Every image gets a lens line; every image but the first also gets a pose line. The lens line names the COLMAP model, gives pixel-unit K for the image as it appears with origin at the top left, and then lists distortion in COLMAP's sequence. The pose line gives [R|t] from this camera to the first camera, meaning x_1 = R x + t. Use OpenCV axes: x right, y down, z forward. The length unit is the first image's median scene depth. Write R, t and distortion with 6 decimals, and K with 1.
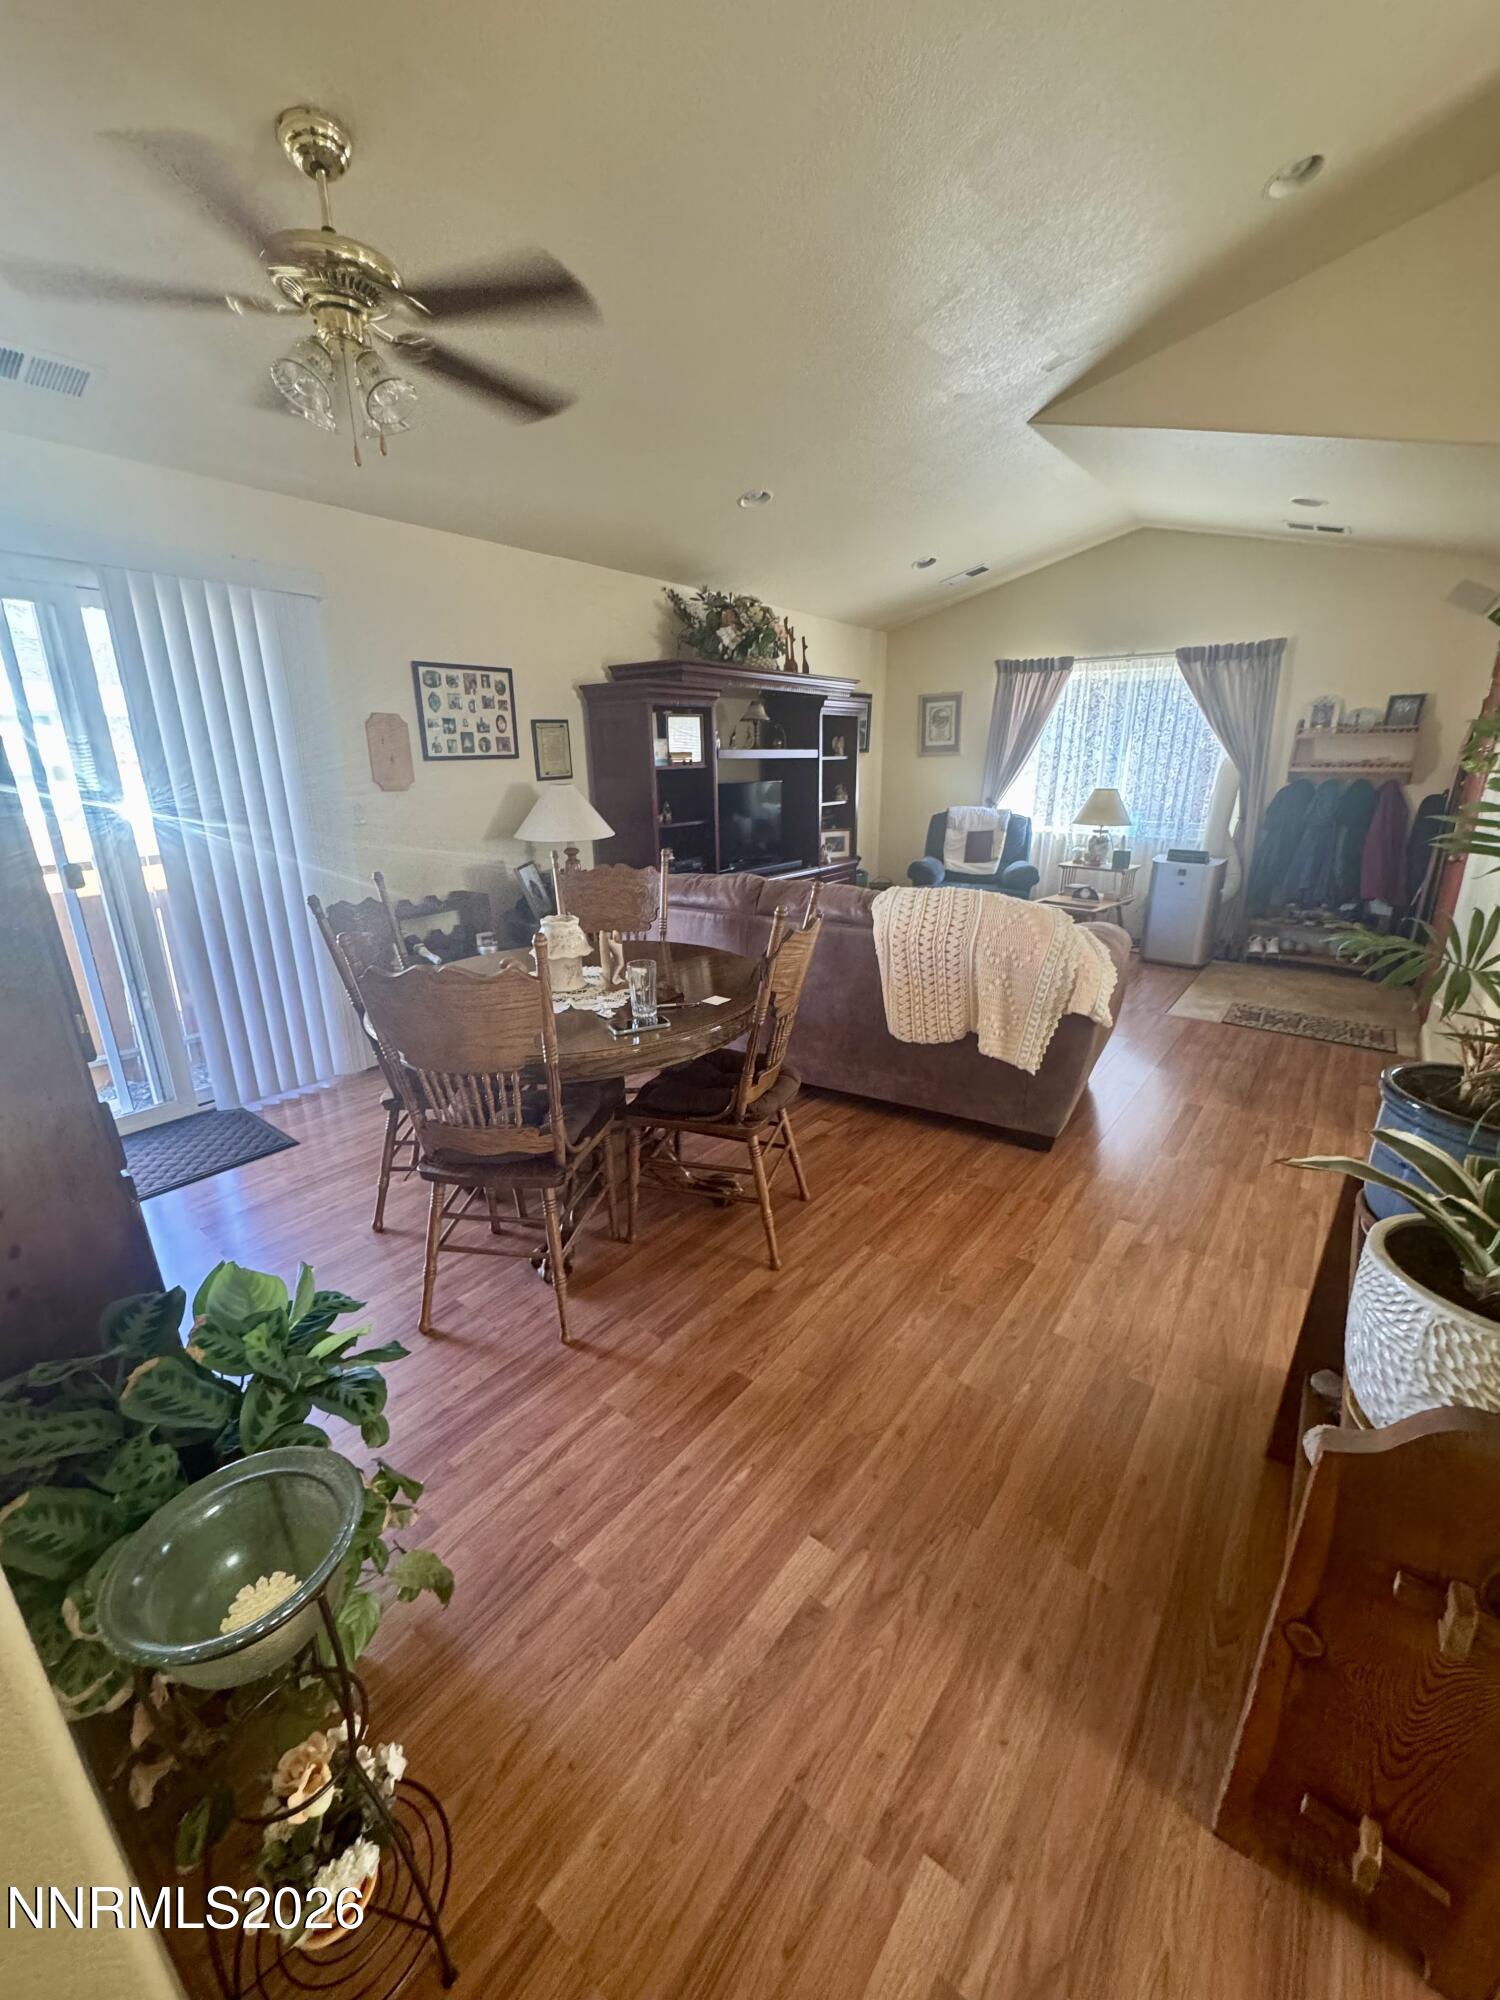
lens RADIAL K [[793.6, 0, 750.6], [0, 793.6, 1007.5], [0, 0, 1]] dist [-0.009354, 0.000072]
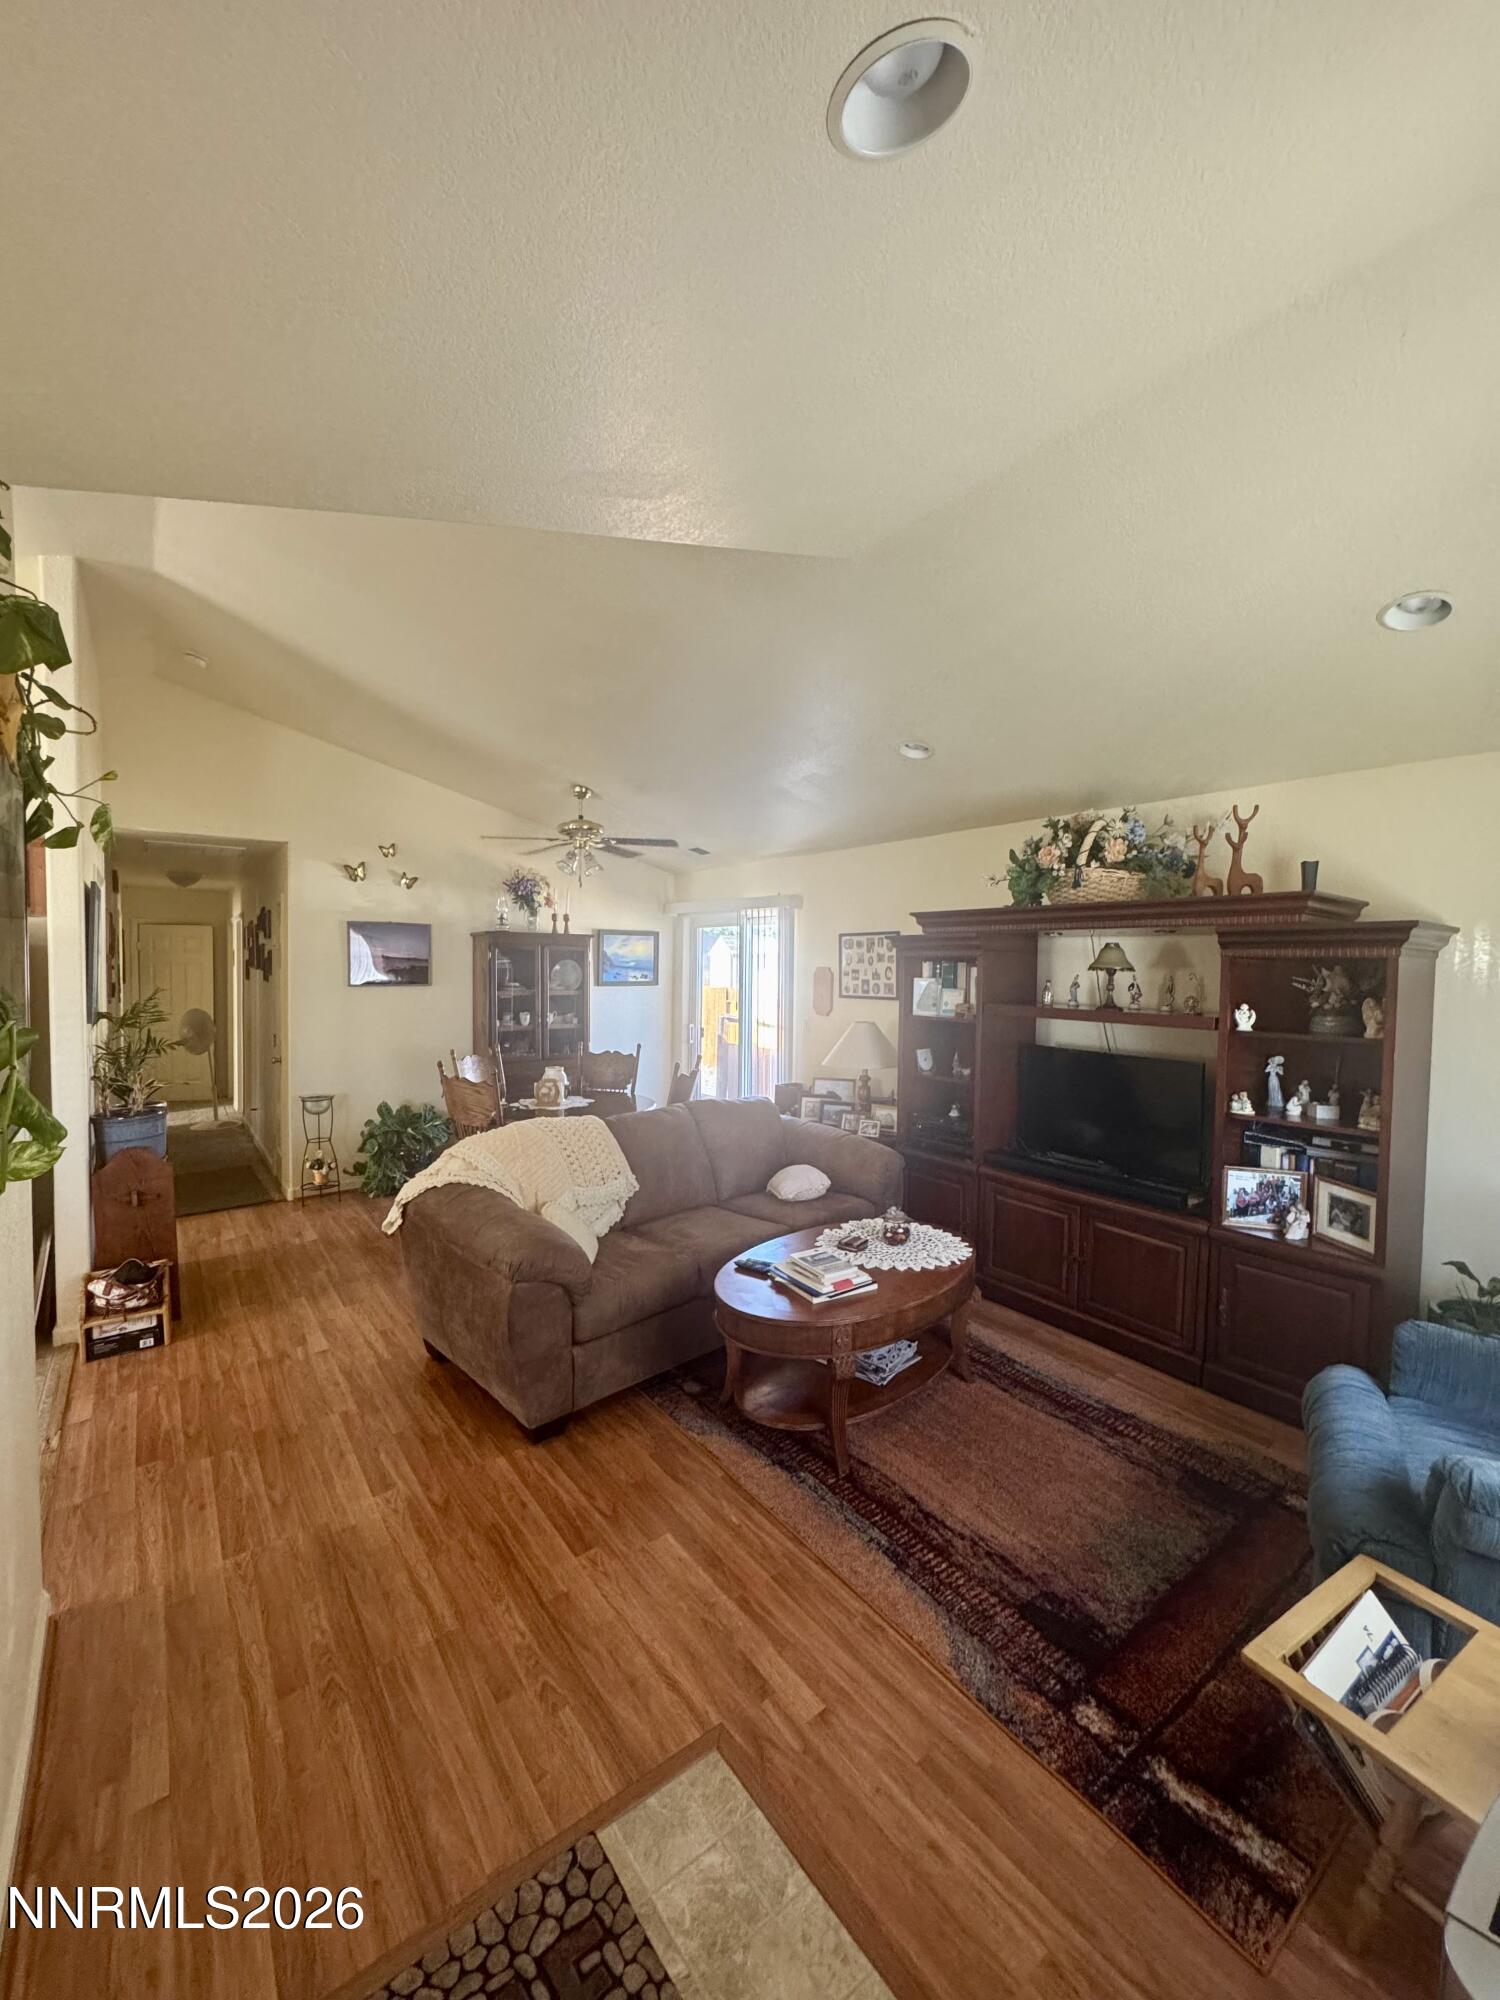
lens RADIAL K [[793.6, 0, 752.6], [0, 793.6, 992.3], [0, 0, 1]] dist [-0.009354, 0.000072]
pose [[-0.254591, 0.039013, -0.966262, 1.009012], [-0.308587, 0.943671, 0.119408, -0.435175], [0.916492, 0.328576, -0.228211, 1.156351]]
